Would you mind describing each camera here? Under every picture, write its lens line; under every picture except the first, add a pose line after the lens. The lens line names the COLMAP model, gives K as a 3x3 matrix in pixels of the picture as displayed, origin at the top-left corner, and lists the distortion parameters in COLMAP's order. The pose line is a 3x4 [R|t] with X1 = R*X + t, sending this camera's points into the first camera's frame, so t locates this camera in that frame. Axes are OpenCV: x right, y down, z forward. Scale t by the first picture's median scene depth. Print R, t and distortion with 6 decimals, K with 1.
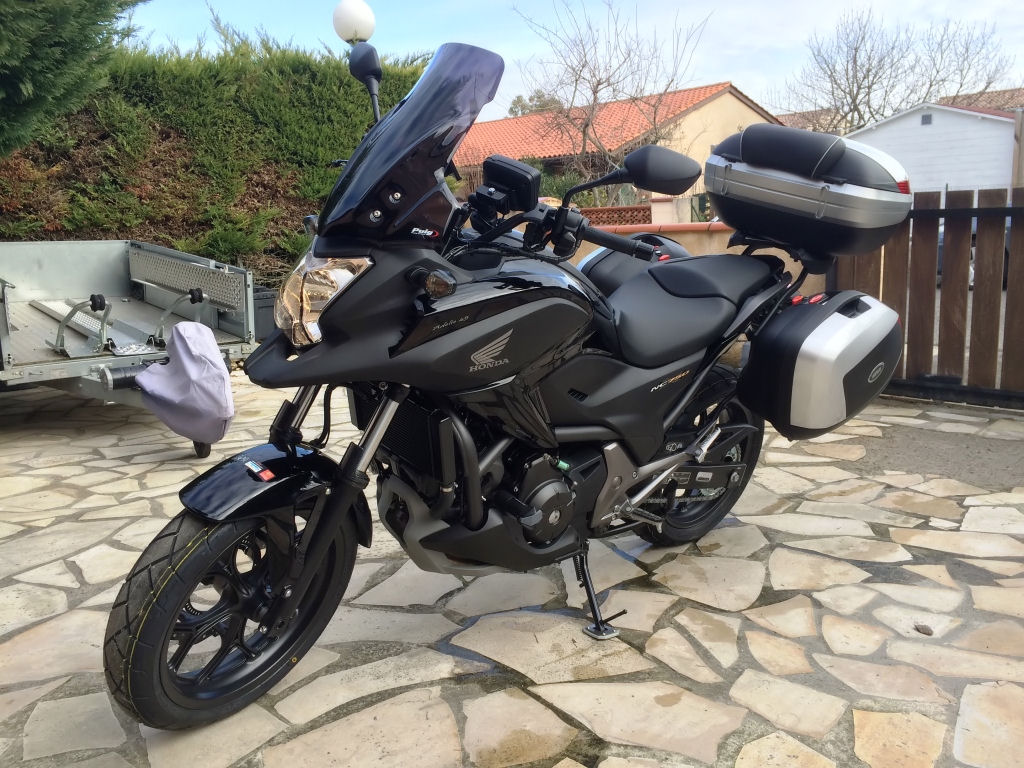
lens RADIAL K [[876.6, 0, 504.8], [0, 876.6, 386.2], [0, 0, 1]] dist [0.088250, -0.103652]
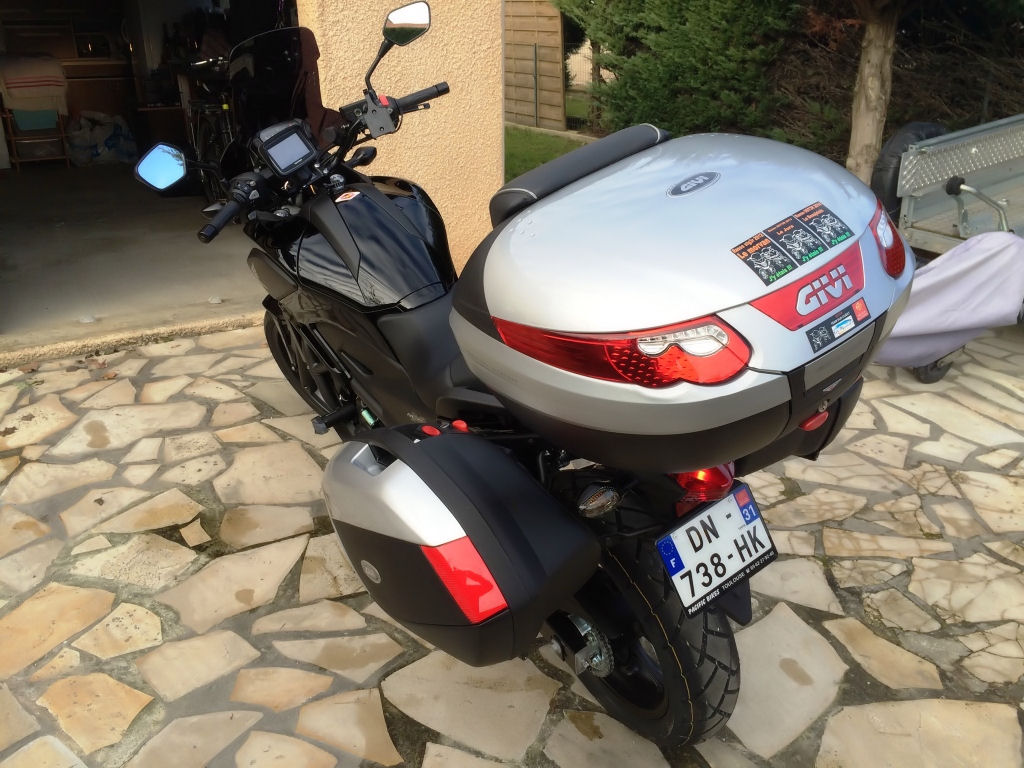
lens RADIAL K [[876.6, 0, 504.8], [0, 876.6, 386.2], [0, 0, 1]] dist [0.088250, -0.103652]
pose [[-0.135528, 0.433480, -0.890914, 0.838762], [-0.188192, 0.871577, 0.452700, -0.394696], [0.972736, 0.229016, -0.036545, 1.014953]]
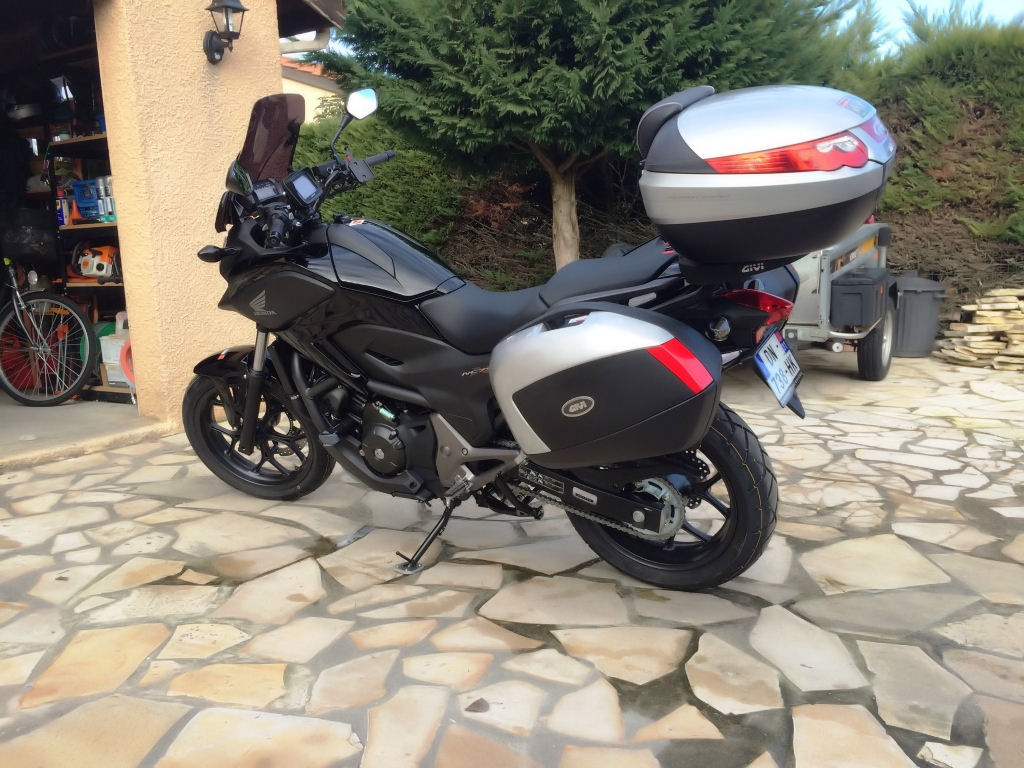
lens RADIAL K [[876.6, 0, 504.8], [0, 876.6, 386.2], [0, 0, 1]] dist [0.088250, -0.103652]
pose [[0.309540, 0.187546, -0.932208, 1.057546], [-0.166618, 0.975887, 0.141008, -0.124136], [0.936175, 0.111675, 0.333325, 0.631796]]
